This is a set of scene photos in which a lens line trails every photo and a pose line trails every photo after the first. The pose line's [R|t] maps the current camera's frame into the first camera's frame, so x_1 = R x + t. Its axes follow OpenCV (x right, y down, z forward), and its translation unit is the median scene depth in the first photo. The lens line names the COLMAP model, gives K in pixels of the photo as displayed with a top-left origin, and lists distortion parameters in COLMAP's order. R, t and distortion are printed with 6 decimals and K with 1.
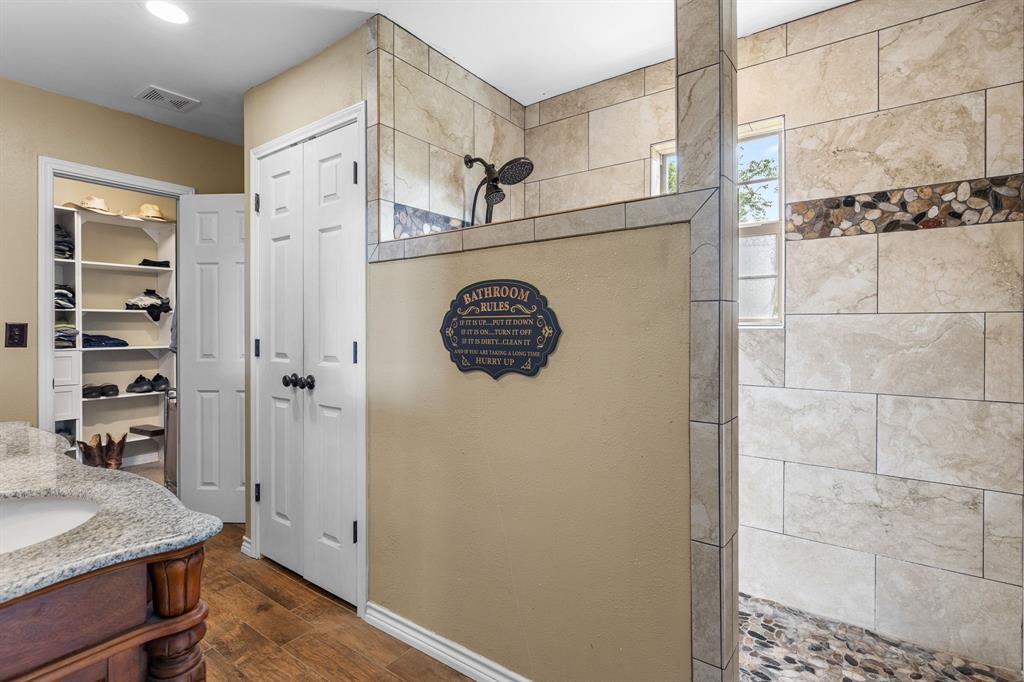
lens RADIAL K [[505.6, 0, 515.2], [0, 505.6, 335.1], [0, 0, 1]] dist [-0.002035, 0.000300]
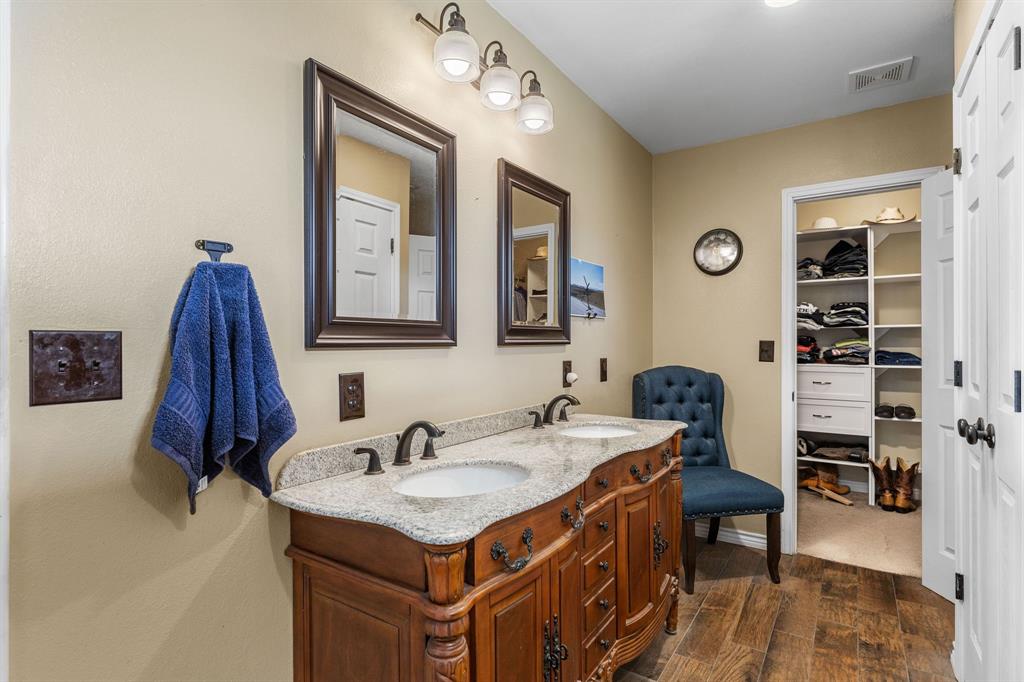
lens RADIAL K [[505.6, 0, 505.6], [0, 505.6, 343.2], [0, 0, 1]] dist [-0.002035, 0.000300]
pose [[0.030416, -0.005414, -0.999523, 0.245235], [-0.011326, 0.999919, -0.005761, -0.007321], [0.999473, 0.011496, 0.030352, 0.601529]]
